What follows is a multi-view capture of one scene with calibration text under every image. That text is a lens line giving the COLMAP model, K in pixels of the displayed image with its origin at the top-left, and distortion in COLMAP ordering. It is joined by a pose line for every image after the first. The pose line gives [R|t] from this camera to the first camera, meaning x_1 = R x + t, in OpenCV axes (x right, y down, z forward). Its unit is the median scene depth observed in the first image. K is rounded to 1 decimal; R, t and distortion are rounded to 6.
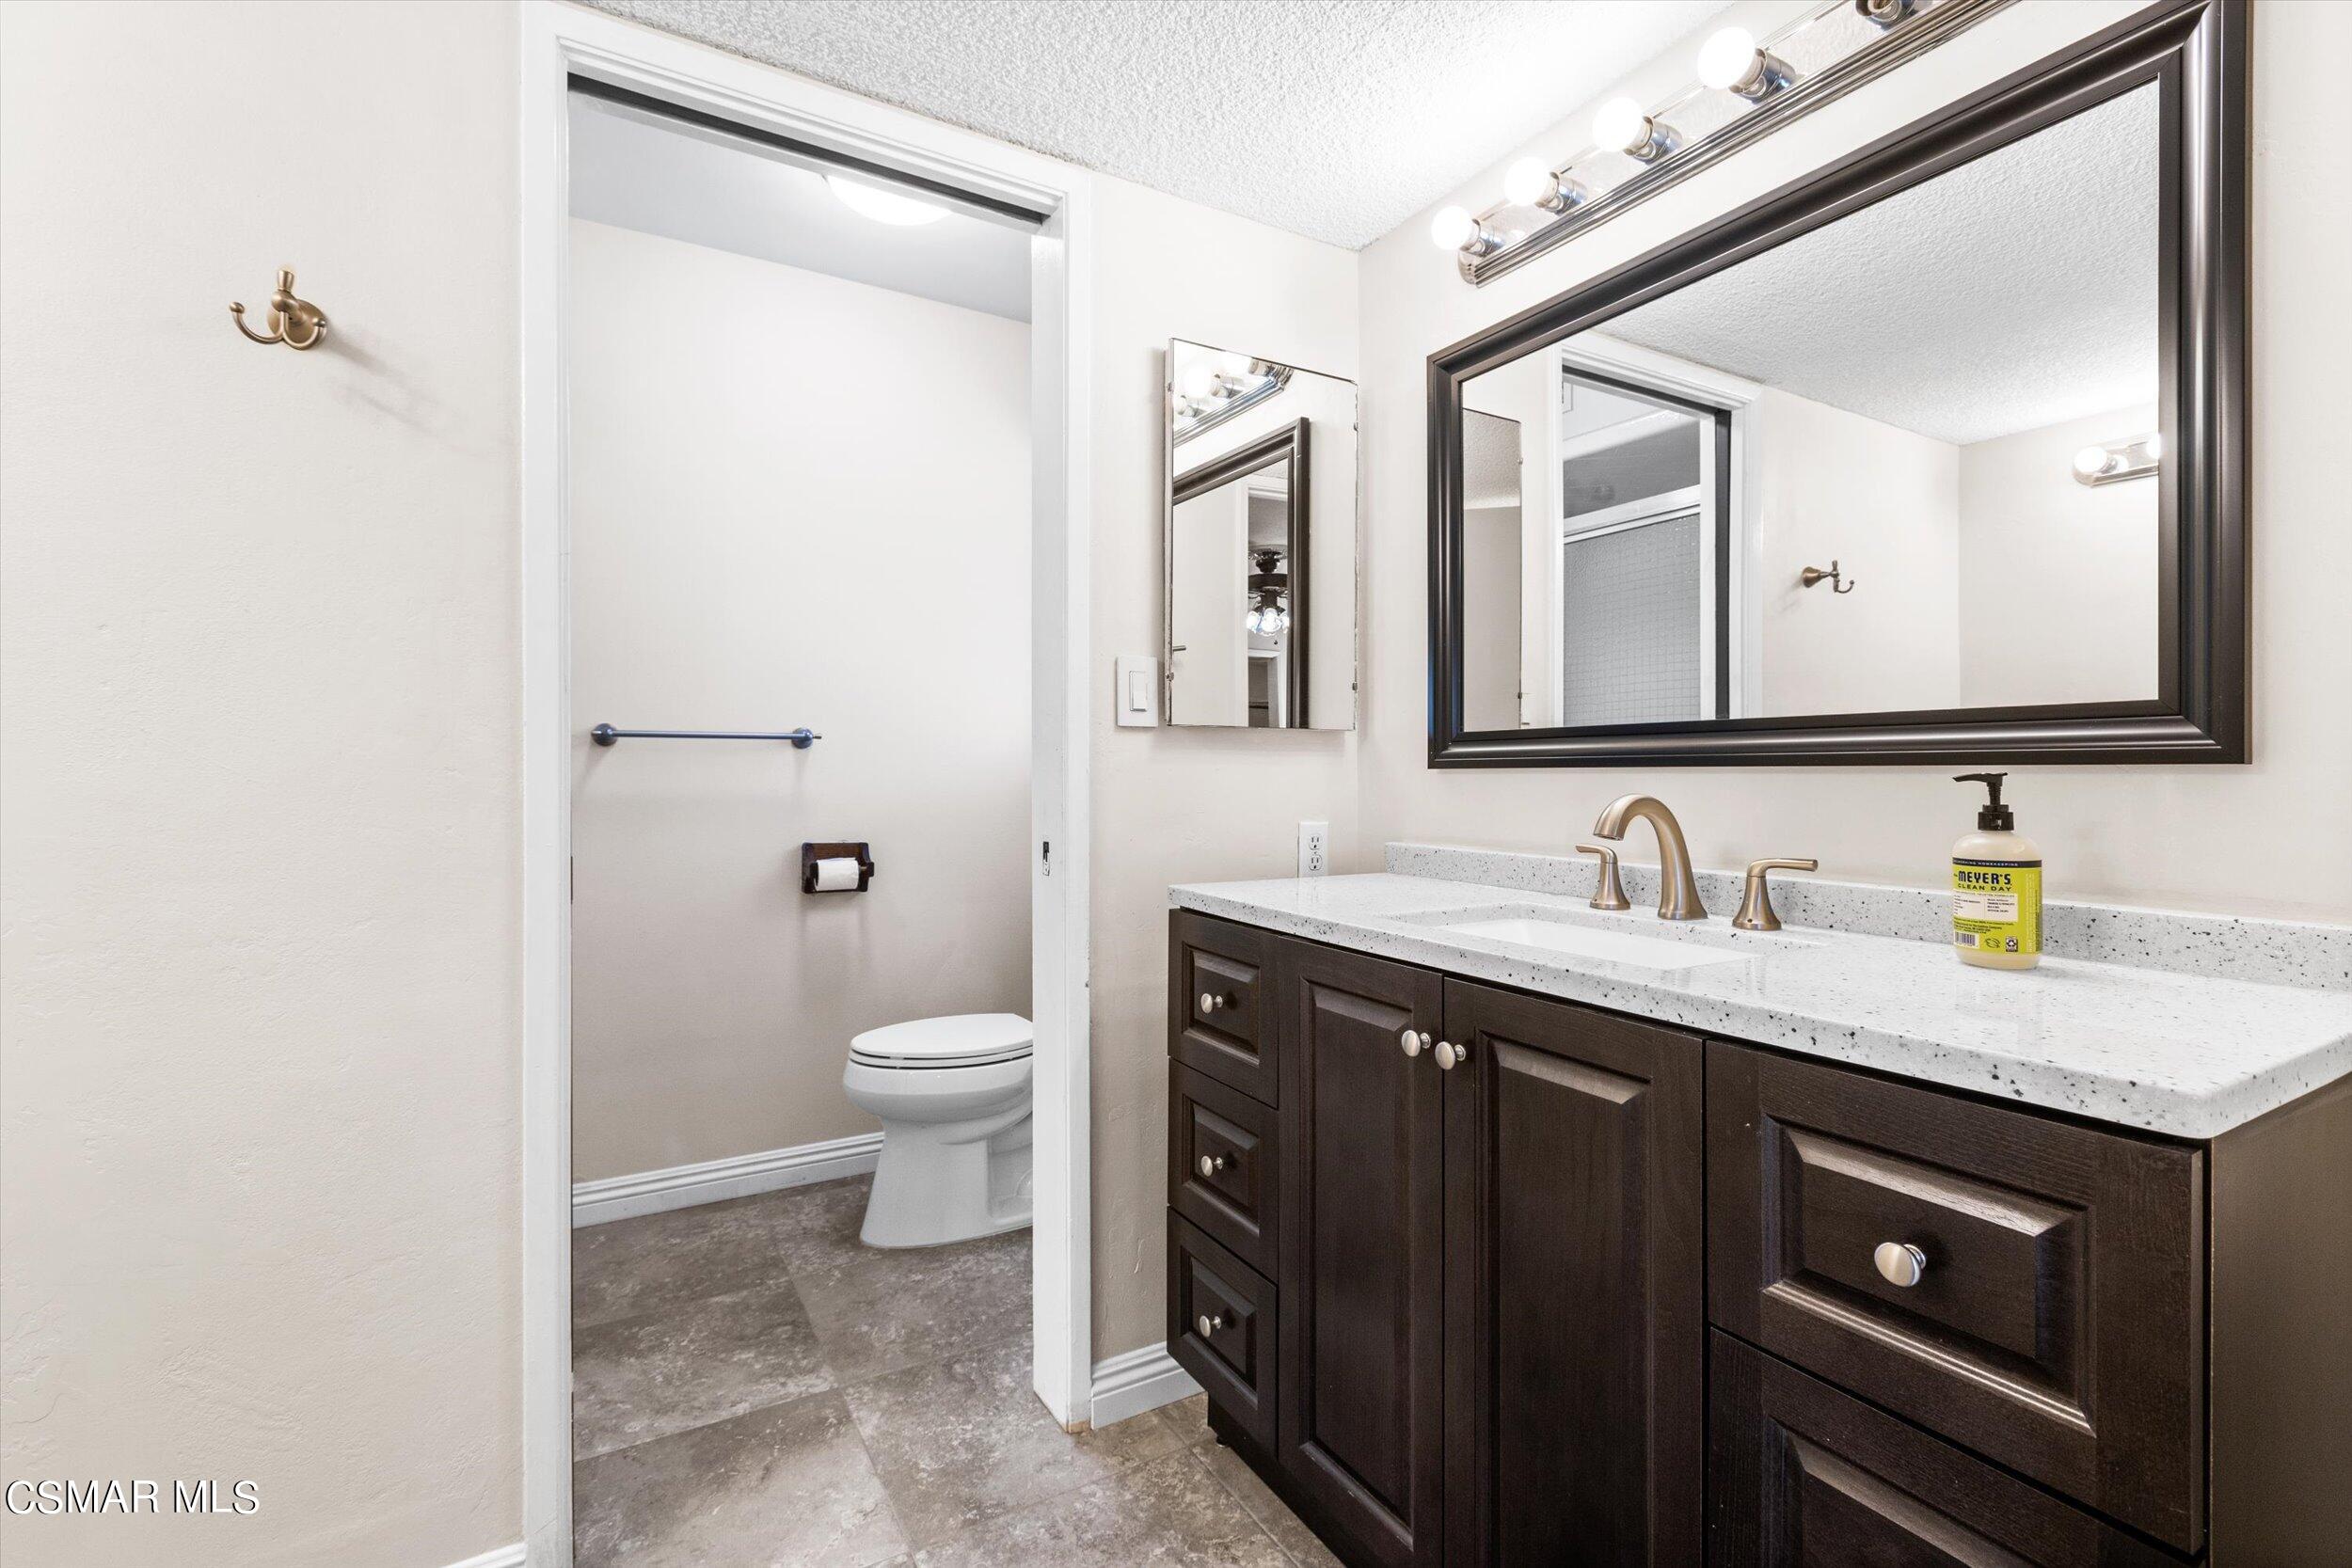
lens RADIAL K [[1049.8, 0, 1169.7], [0, 1049.8, 771.7], [0, 0, 1]] dist [-0.000666, -0.000456]
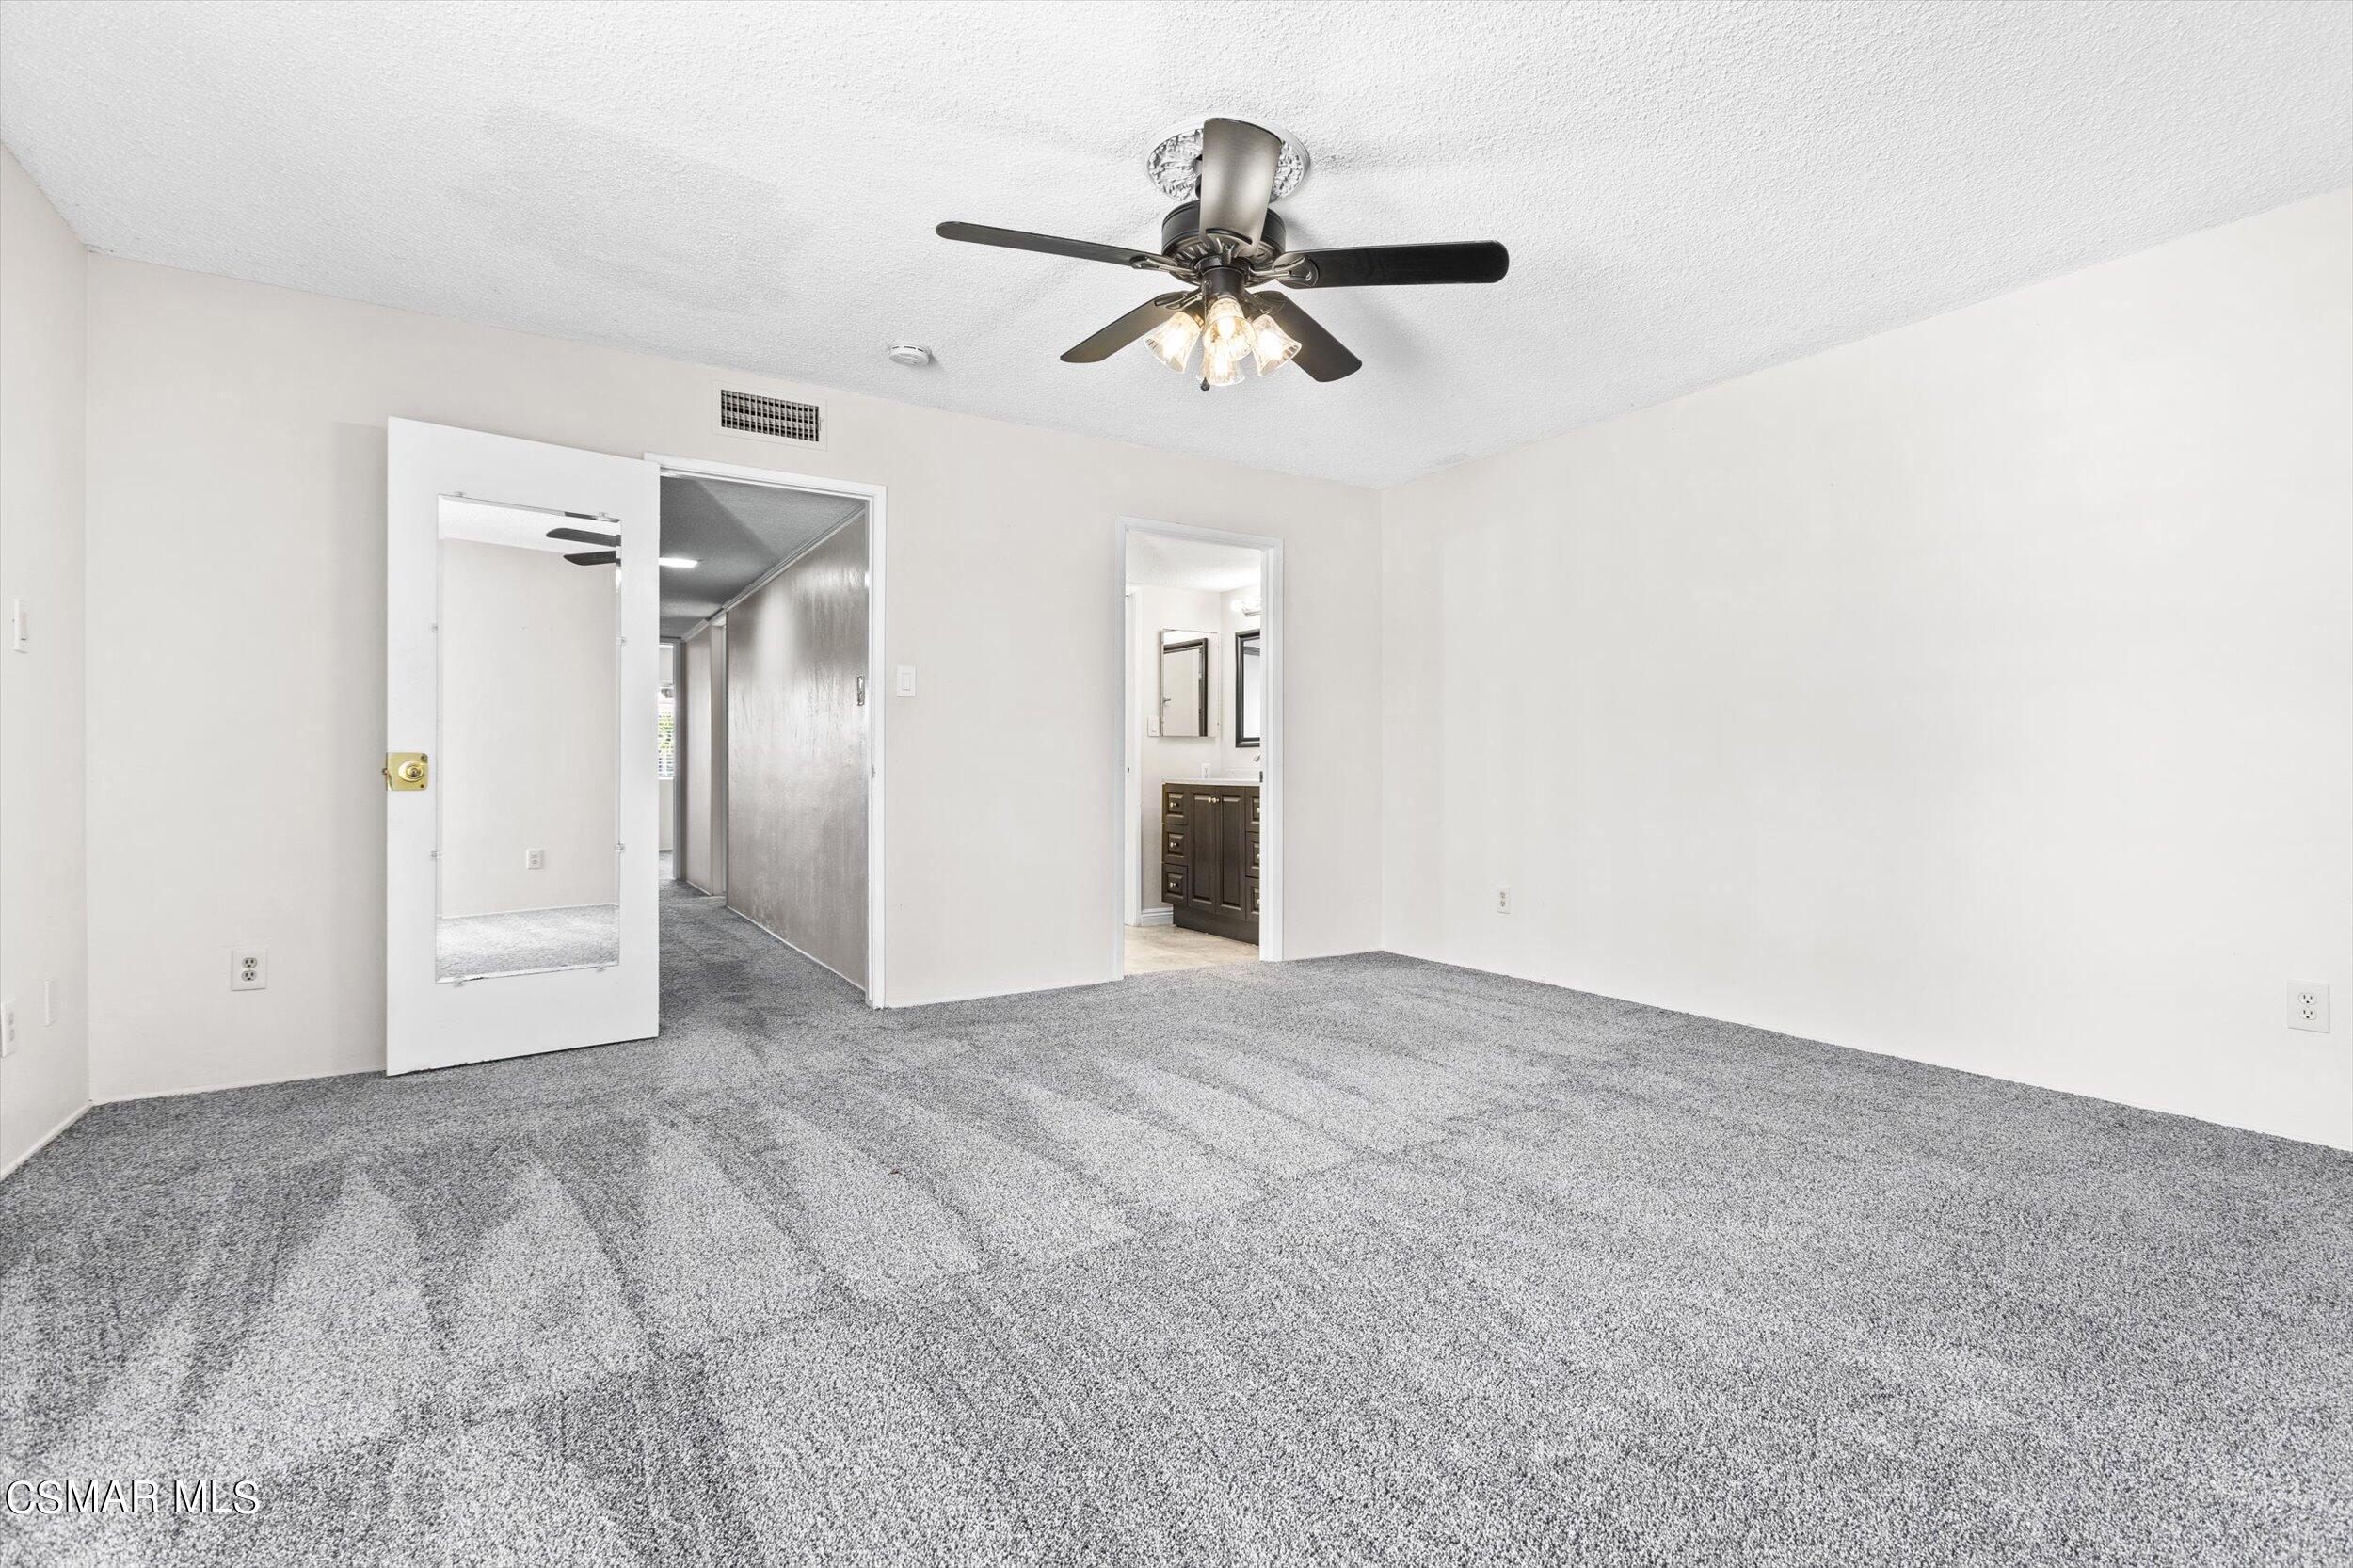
lens RADIAL K [[1050.3, 0, 1170.2], [0, 1050.3, 771.7], [0, 0, 1]] dist [-0.000666, -0.000456]
pose [[0.999982, -0.000852, 0.005918, 0.004679], [0.000856, 0.999999, -0.000787, 0.082612], [-0.005918, 0.000792, 0.999982, -2.644865]]
